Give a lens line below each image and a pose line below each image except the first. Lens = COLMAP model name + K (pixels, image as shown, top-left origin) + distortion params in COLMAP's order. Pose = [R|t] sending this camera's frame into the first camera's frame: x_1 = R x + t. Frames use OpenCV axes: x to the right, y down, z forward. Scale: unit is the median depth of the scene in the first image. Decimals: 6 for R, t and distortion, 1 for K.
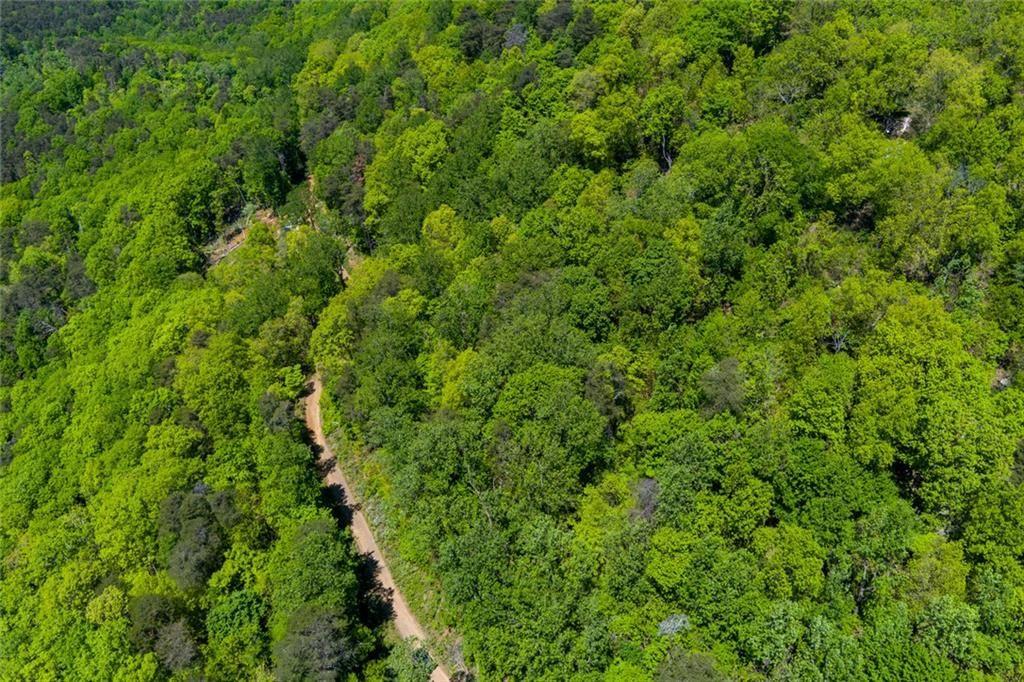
lens RADIAL K [[836.5, 0, 512.0], [0, 836.5, 341.0], [0, 0, 1]] dist [-0.093721, 0.048490]
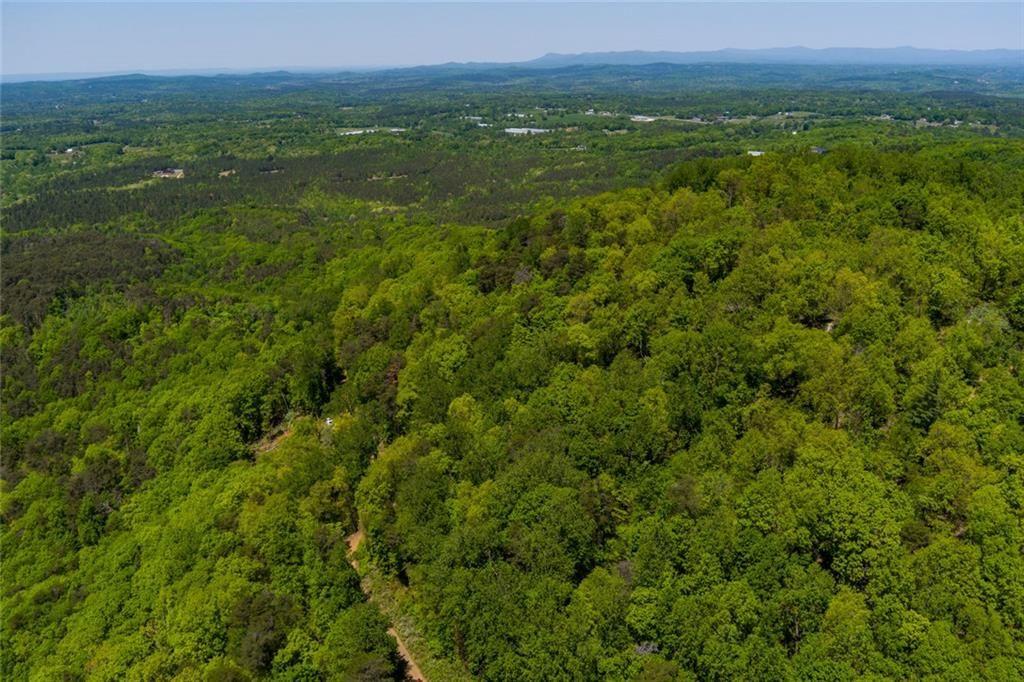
lens RADIAL K [[836.5, 0, 512.0], [0, 836.5, 341.0], [0, 0, 1]] dist [-0.093721, 0.048490]
pose [[0.999946, 0.010105, -0.002532, -0.009039], [-0.010395, 0.951915, -0.306187, 0.124111], [-0.000684, 0.306197, 0.951968, -0.180885]]
